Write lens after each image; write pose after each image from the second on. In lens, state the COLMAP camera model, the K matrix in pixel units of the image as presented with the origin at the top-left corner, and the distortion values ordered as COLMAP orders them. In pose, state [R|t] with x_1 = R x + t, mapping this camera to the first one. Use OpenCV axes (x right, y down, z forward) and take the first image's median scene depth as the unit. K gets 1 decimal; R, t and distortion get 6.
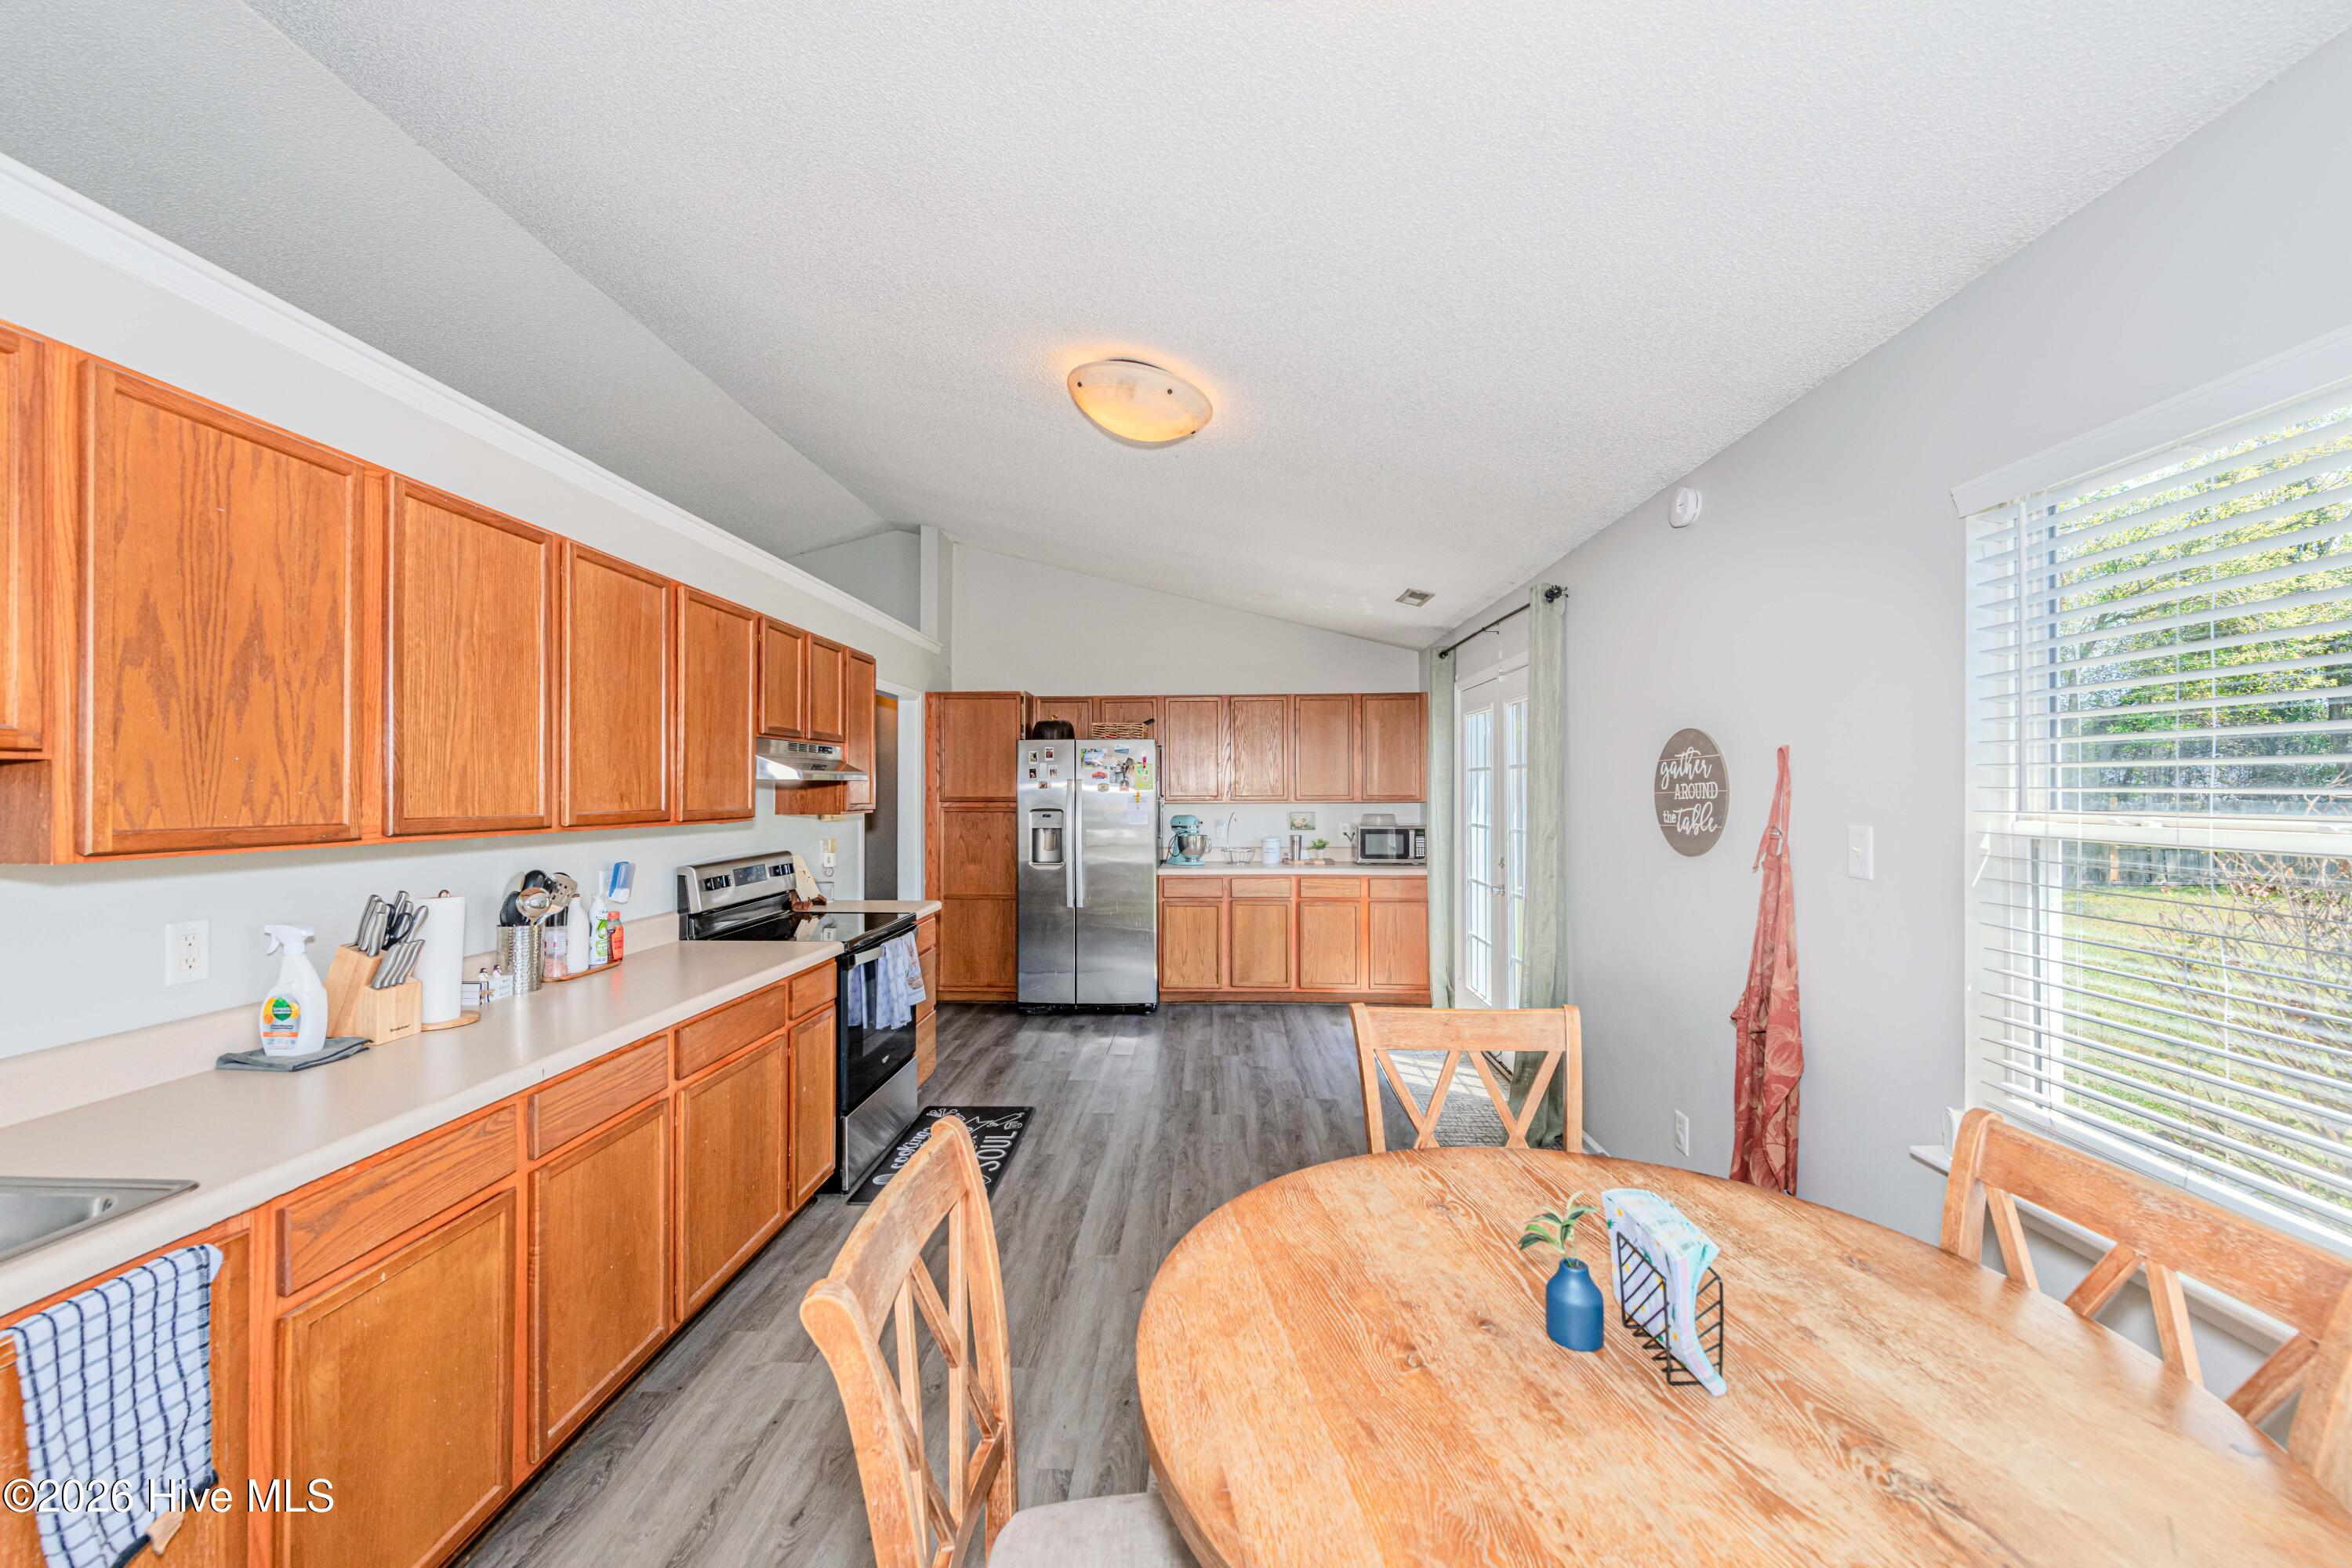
lens RADIAL K [[920.3, 0, 1160.8], [0, 920.3, 781.5], [0, 0, 1]] dist [0.011196, -0.004100]
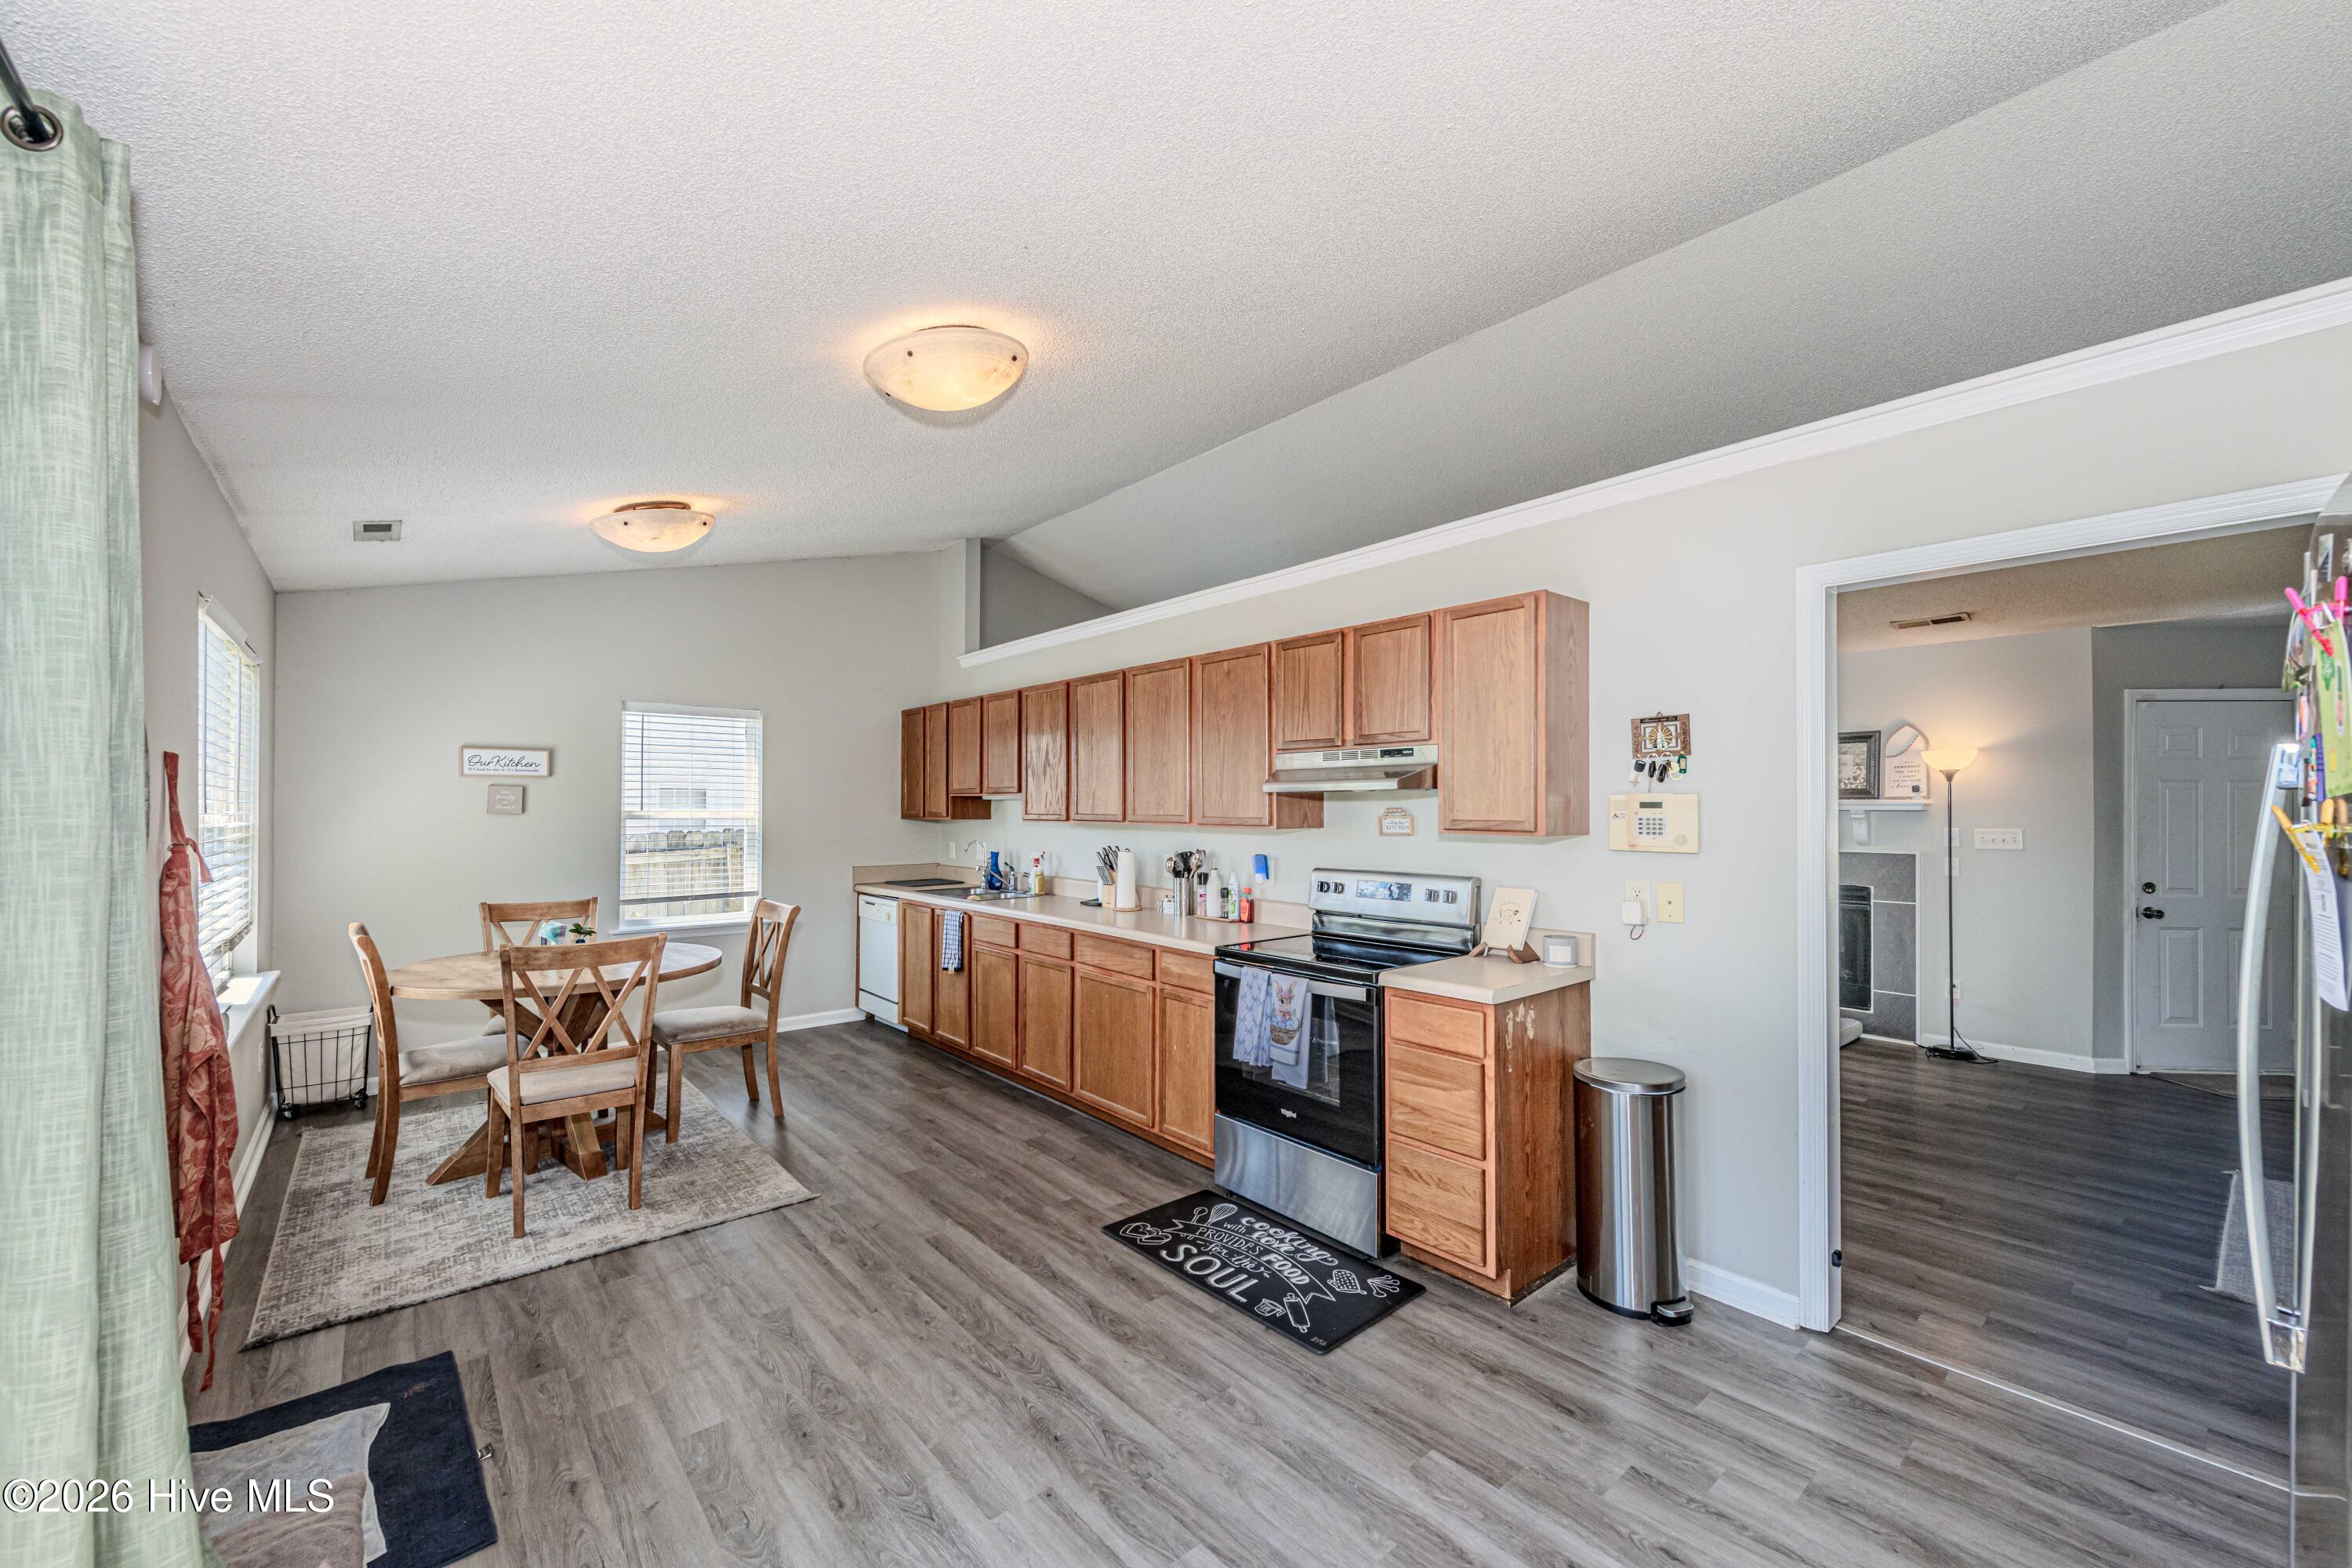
lens RADIAL K [[920.3, 0, 1174.0], [0, 920.3, 778.1], [0, 0, 1]] dist [0.011196, -0.004100]
pose [[-0.718088, -0.015620, -0.695777, 0.377892], [0.003190, 0.999664, -0.025735, 0.005841], [0.695945, -0.020699, -0.717797, 1.508825]]
